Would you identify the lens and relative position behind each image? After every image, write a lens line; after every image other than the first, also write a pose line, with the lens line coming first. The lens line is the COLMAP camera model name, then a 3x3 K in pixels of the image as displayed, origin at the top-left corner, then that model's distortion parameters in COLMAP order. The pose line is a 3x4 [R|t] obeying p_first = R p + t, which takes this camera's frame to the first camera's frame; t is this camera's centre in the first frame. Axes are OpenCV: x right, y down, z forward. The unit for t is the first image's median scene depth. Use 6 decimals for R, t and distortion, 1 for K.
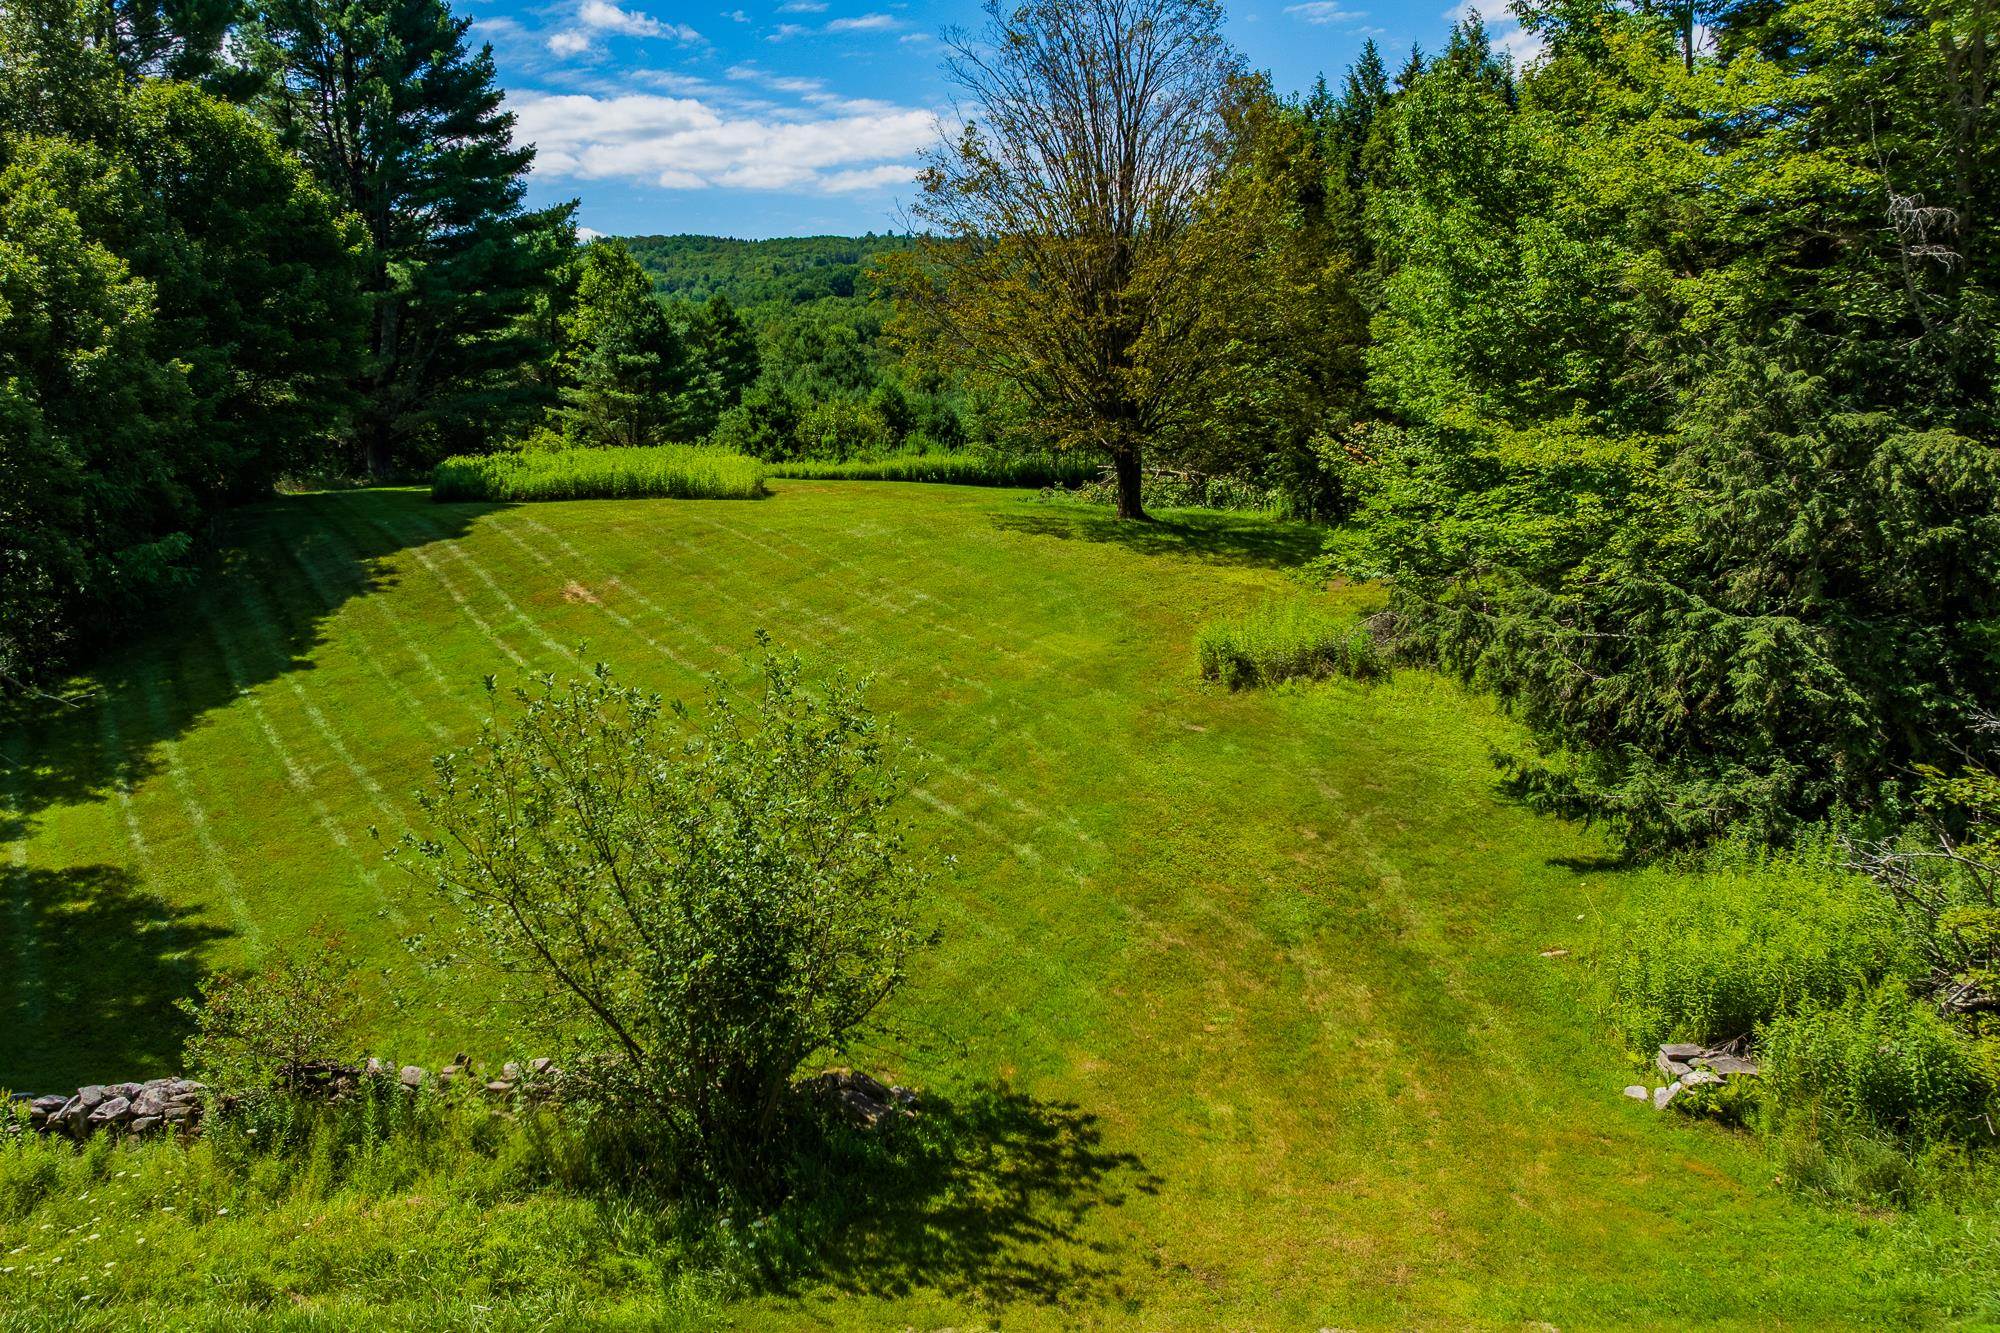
lens RADIAL K [[1665.6, 0, 890.3], [0, 1665.6, 654.9], [0, 0, 1]] dist [-0.000499, -0.050052]
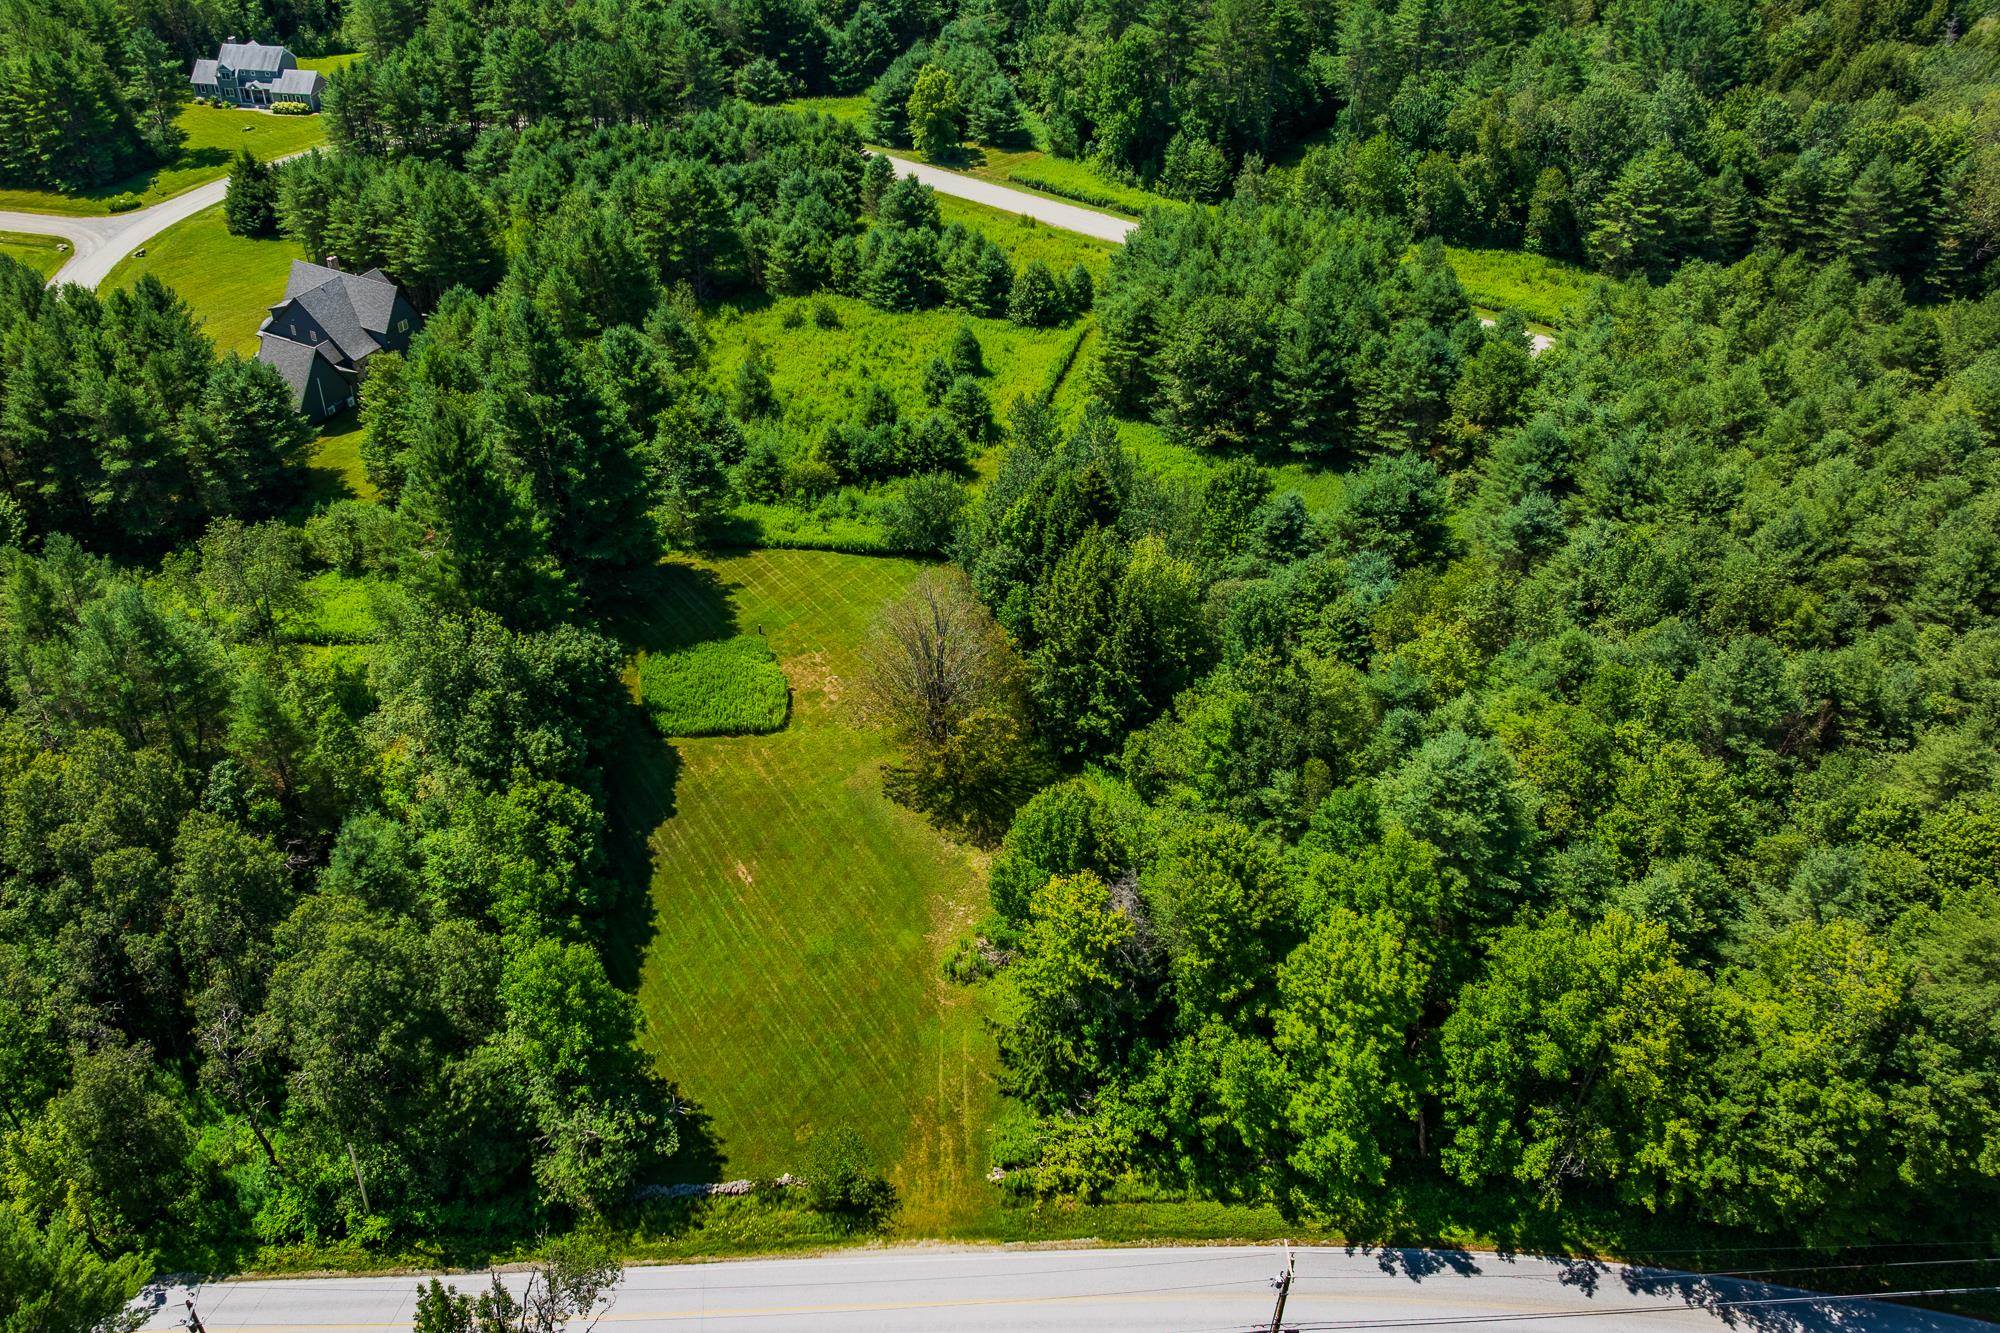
lens RADIAL K [[1665.6, 0, 890.3], [0, 1665.6, 654.9], [0, 0, 1]] dist [-0.000499, -0.050052]
pose [[0.998744, -0.032768, 0.037909, -0.033595], [0.011480, 0.886059, 0.463431, -1.853290], [-0.048775, -0.462414, 0.885322, -1.518532]]
